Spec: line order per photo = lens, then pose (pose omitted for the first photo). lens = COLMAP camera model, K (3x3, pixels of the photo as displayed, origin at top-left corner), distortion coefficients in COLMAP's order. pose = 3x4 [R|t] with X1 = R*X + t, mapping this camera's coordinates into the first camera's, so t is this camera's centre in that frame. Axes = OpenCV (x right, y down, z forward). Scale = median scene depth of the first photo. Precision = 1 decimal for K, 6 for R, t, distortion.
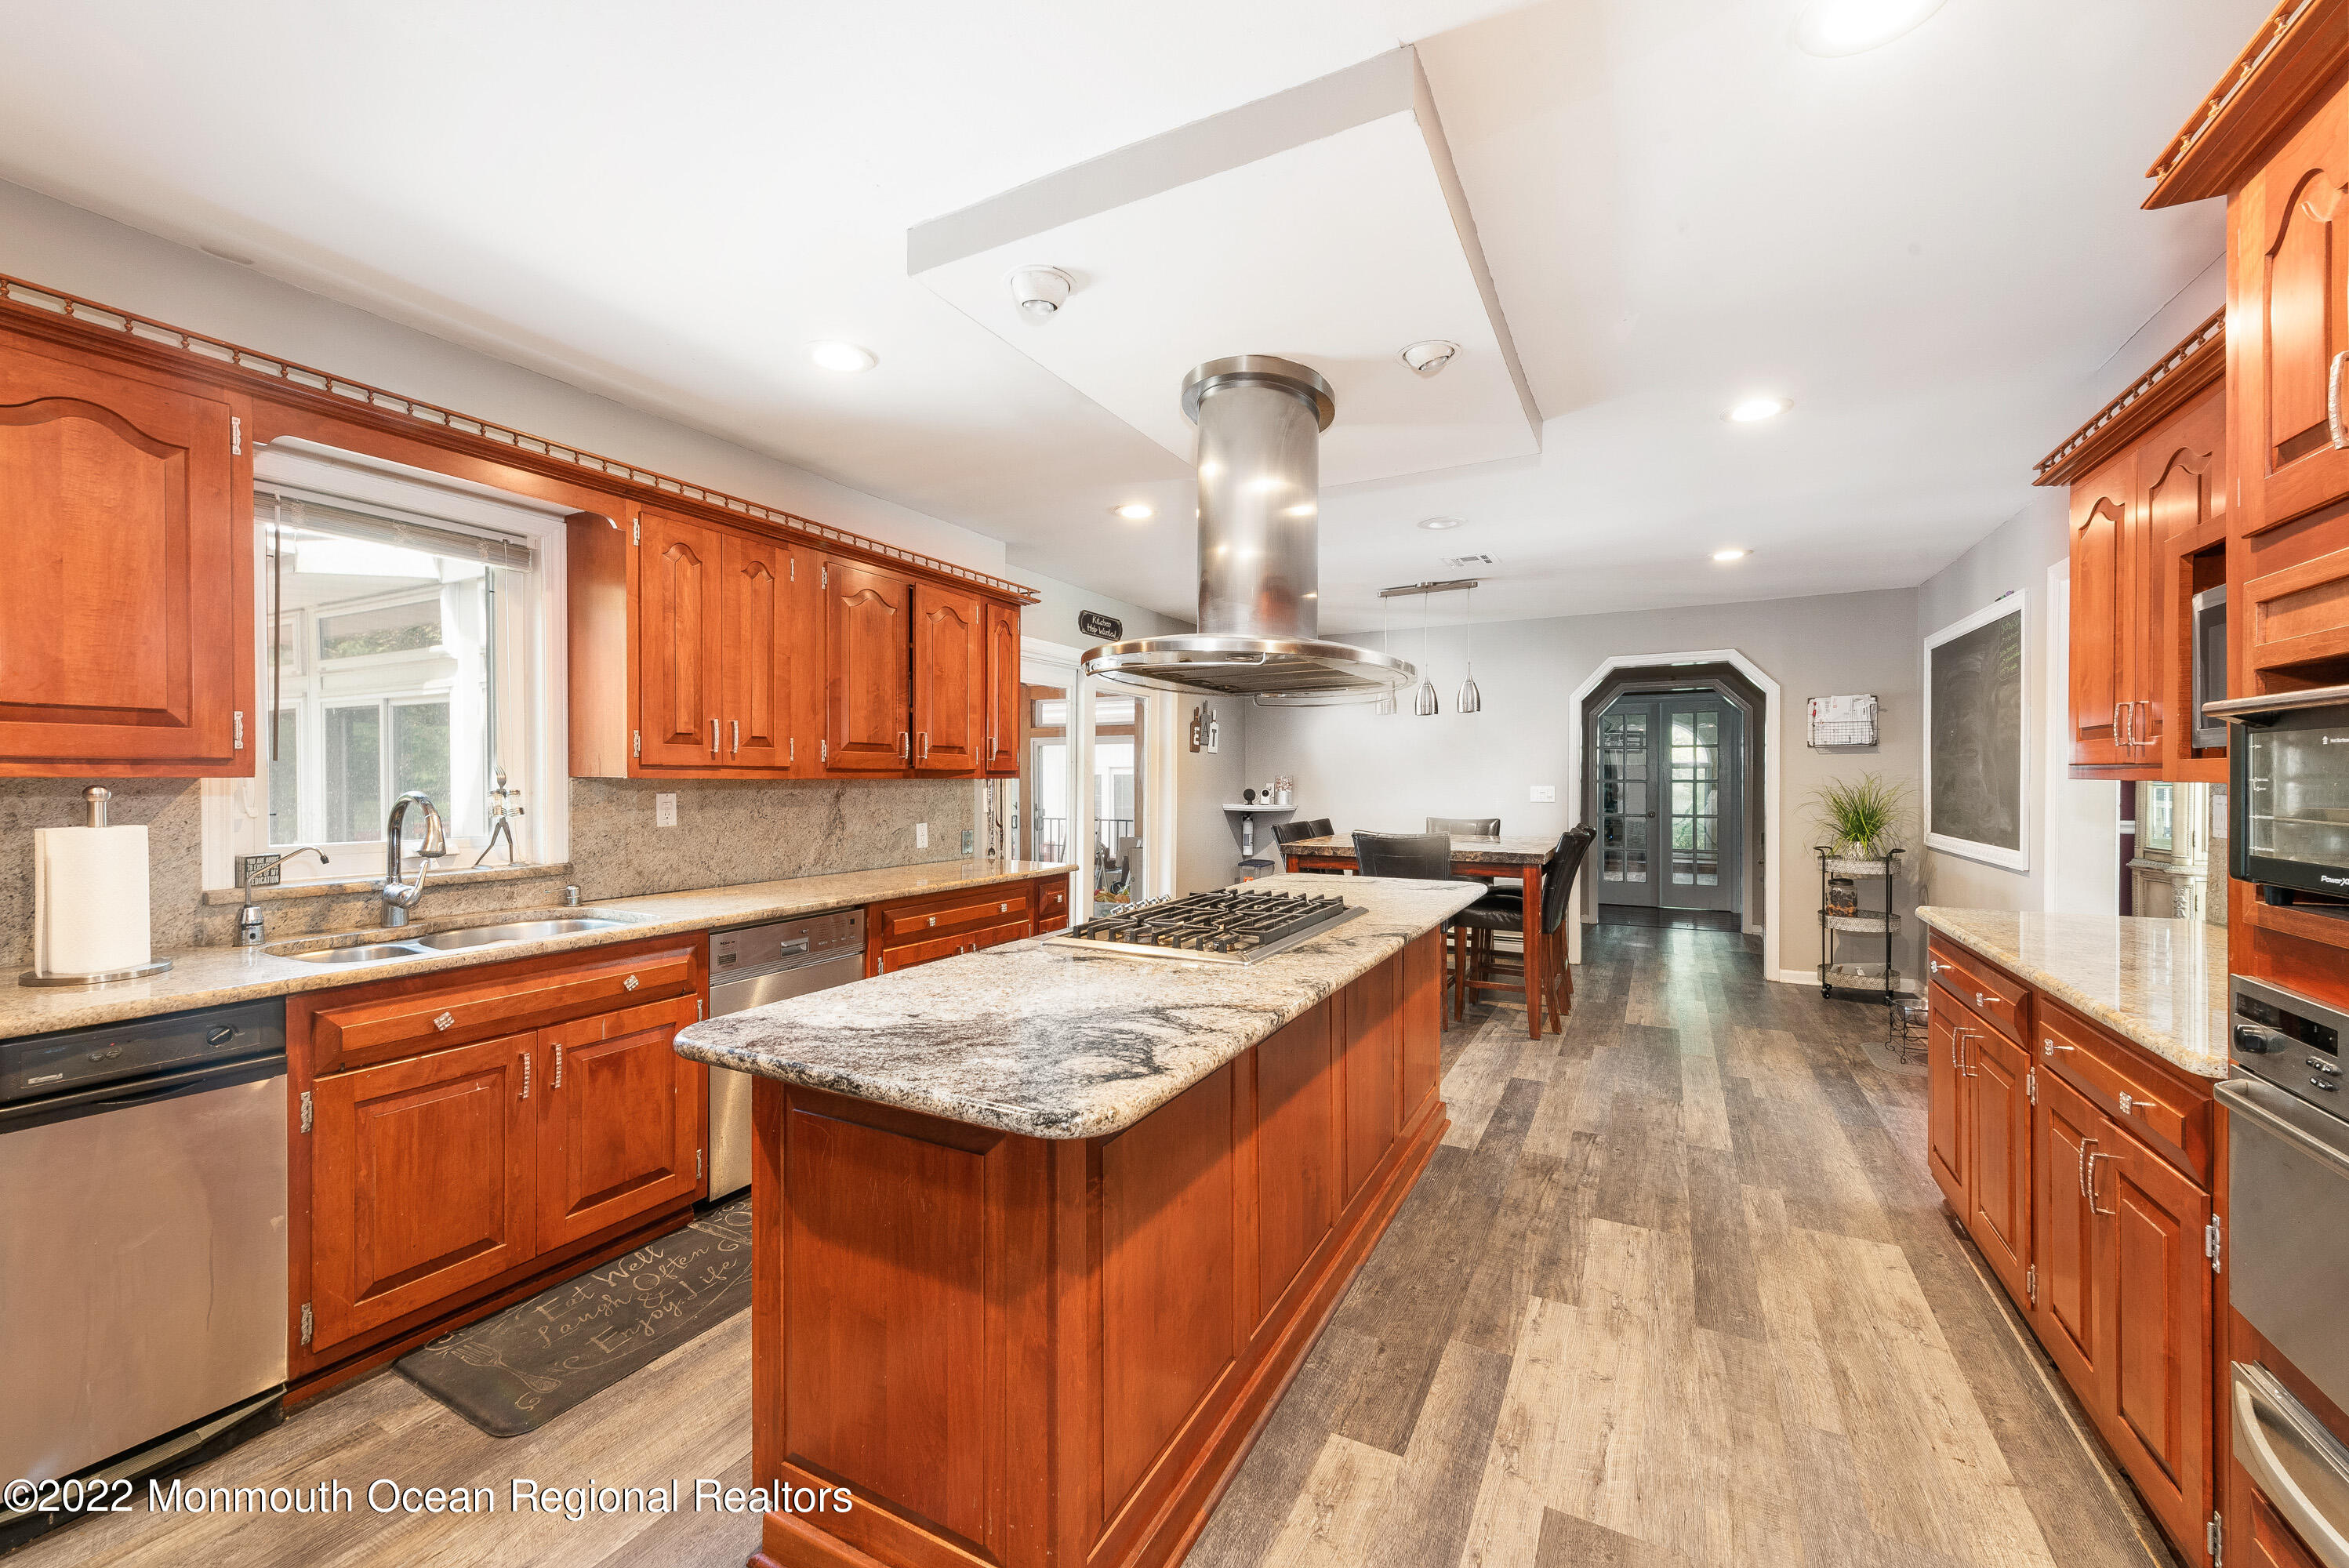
lens RADIAL K [[925.0, 0, 1169.9], [0, 925.0, 786.8], [0, 0, 1]] dist [0.001407, 0.000050]
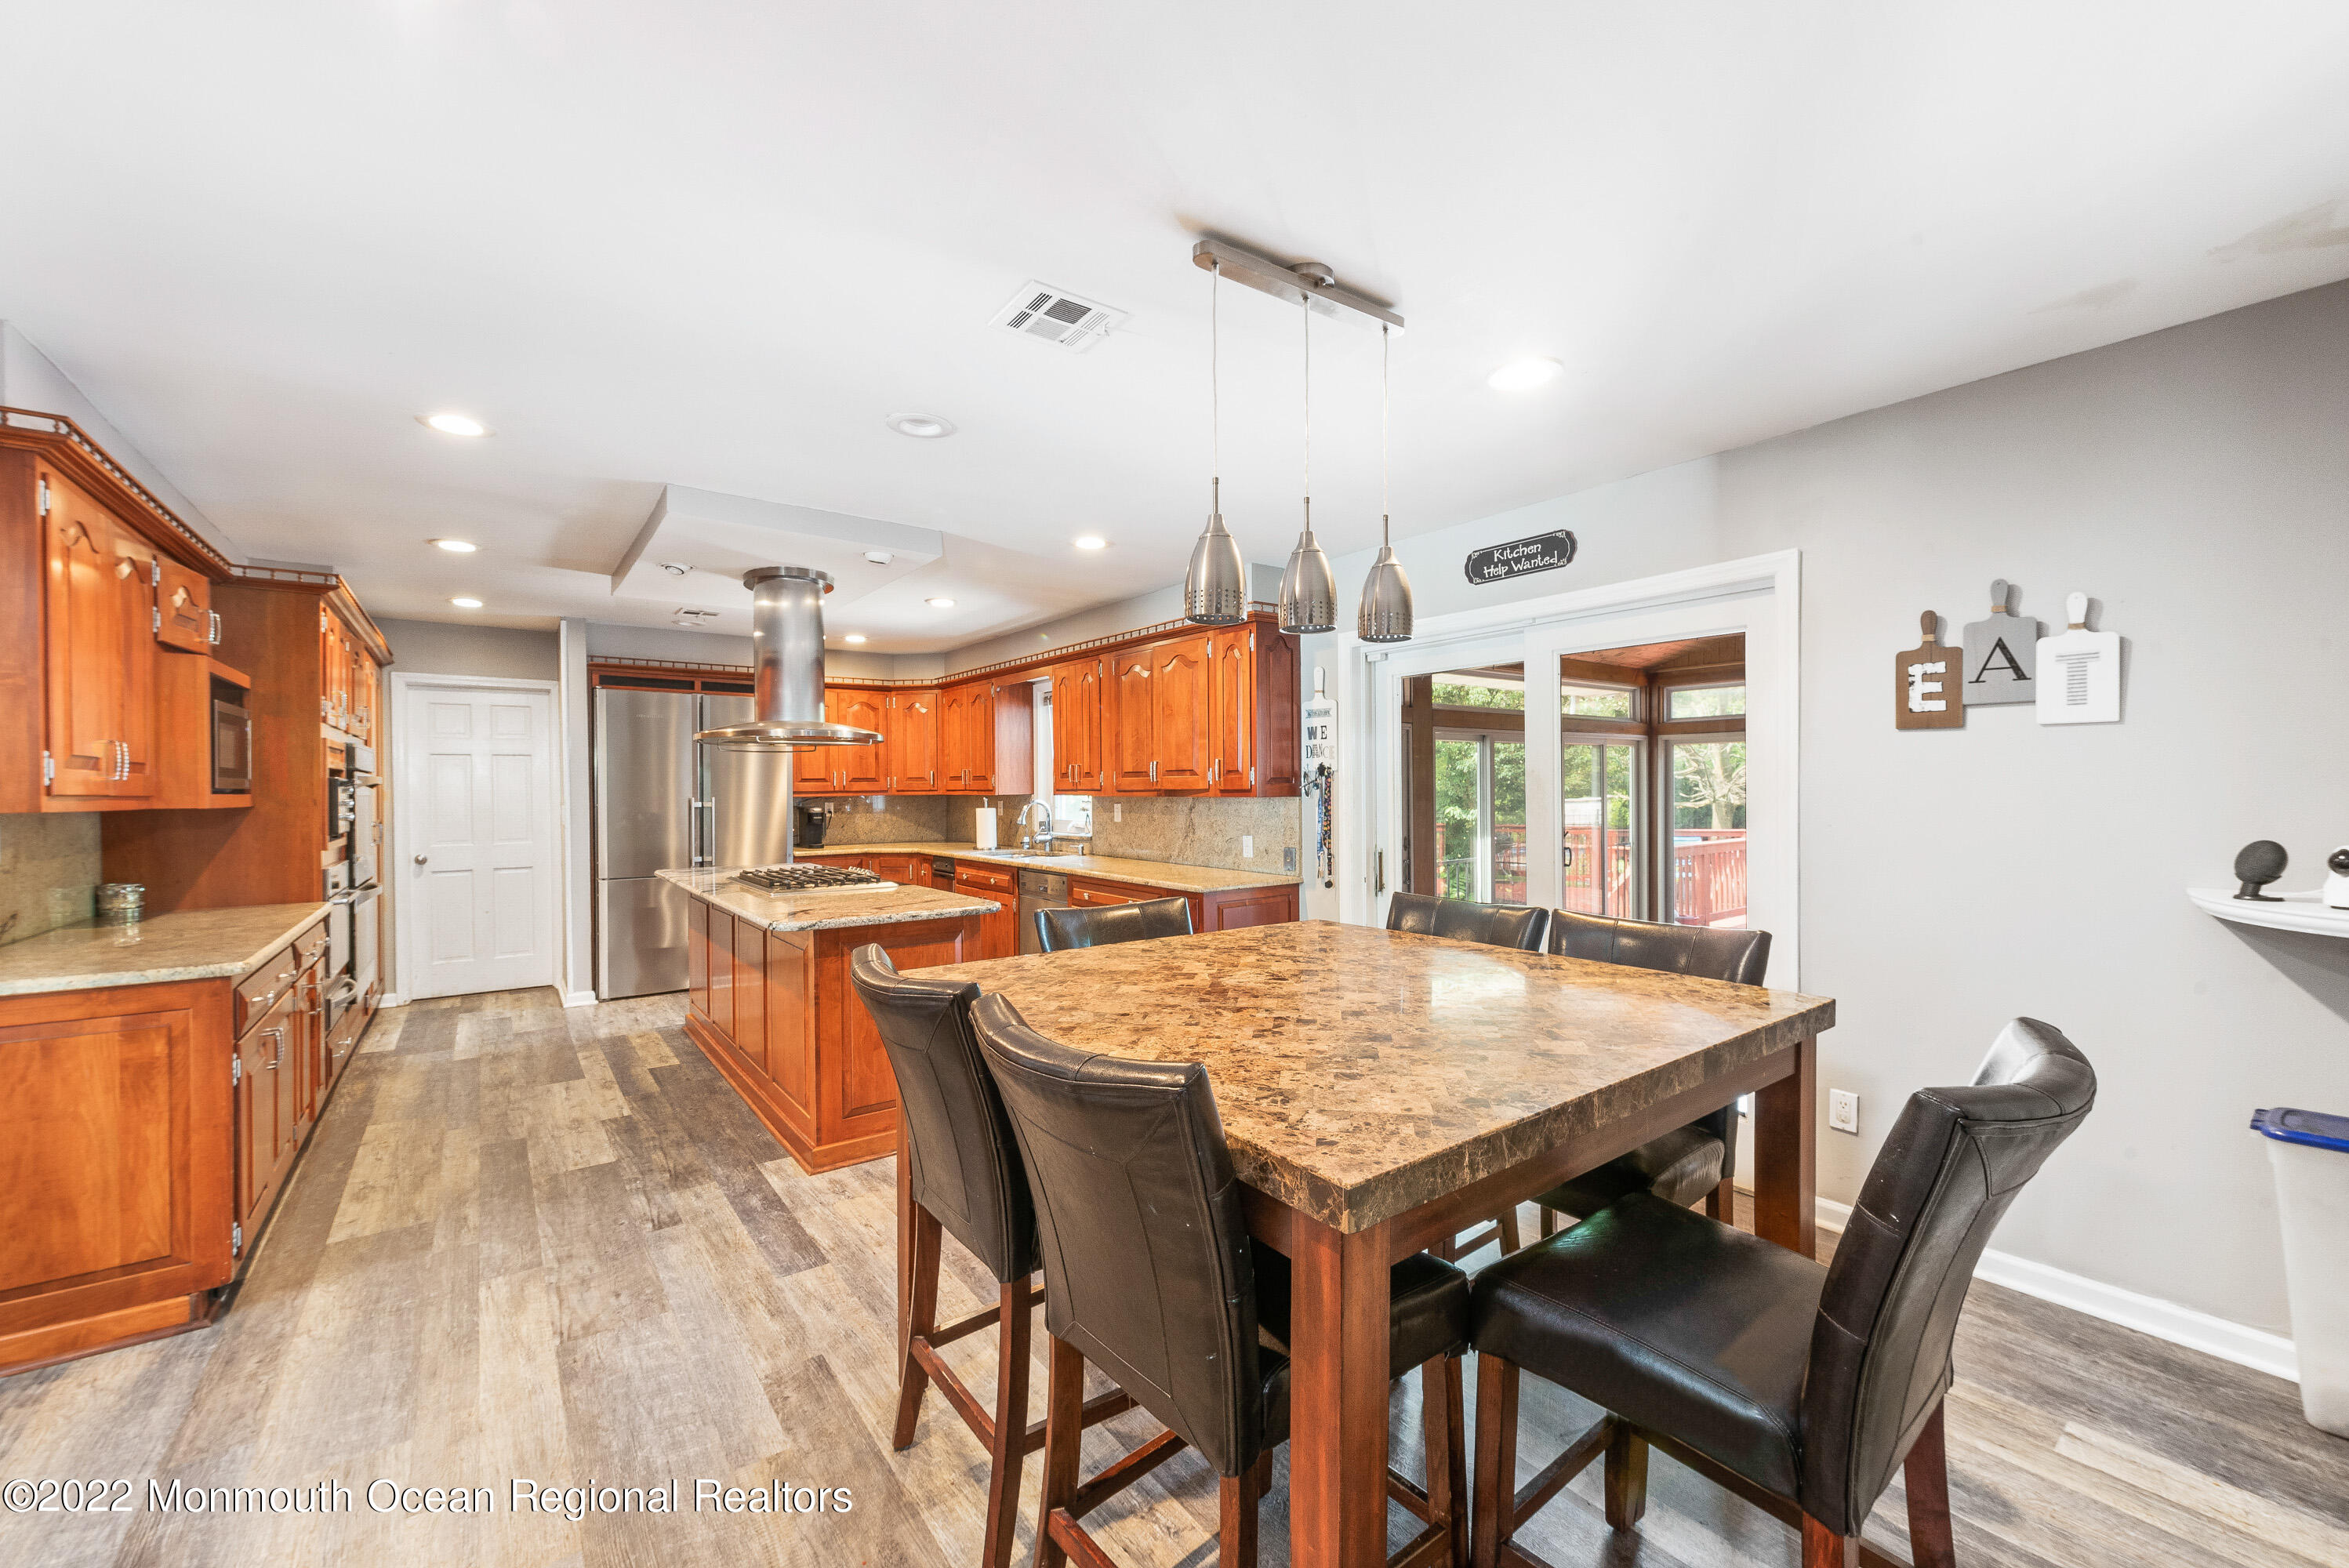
lens RADIAL K [[931.7, 0, 1168.3], [0, 931.7, 796.8], [0, 0, 1]] dist [0.000393, 0.000029]
pose [[-0.428584, 0.008743, -0.903460, 1.035591], [-0.005135, 0.999913, 0.012112, -0.027699], [0.903487, 0.009830, -0.428502, 1.804642]]
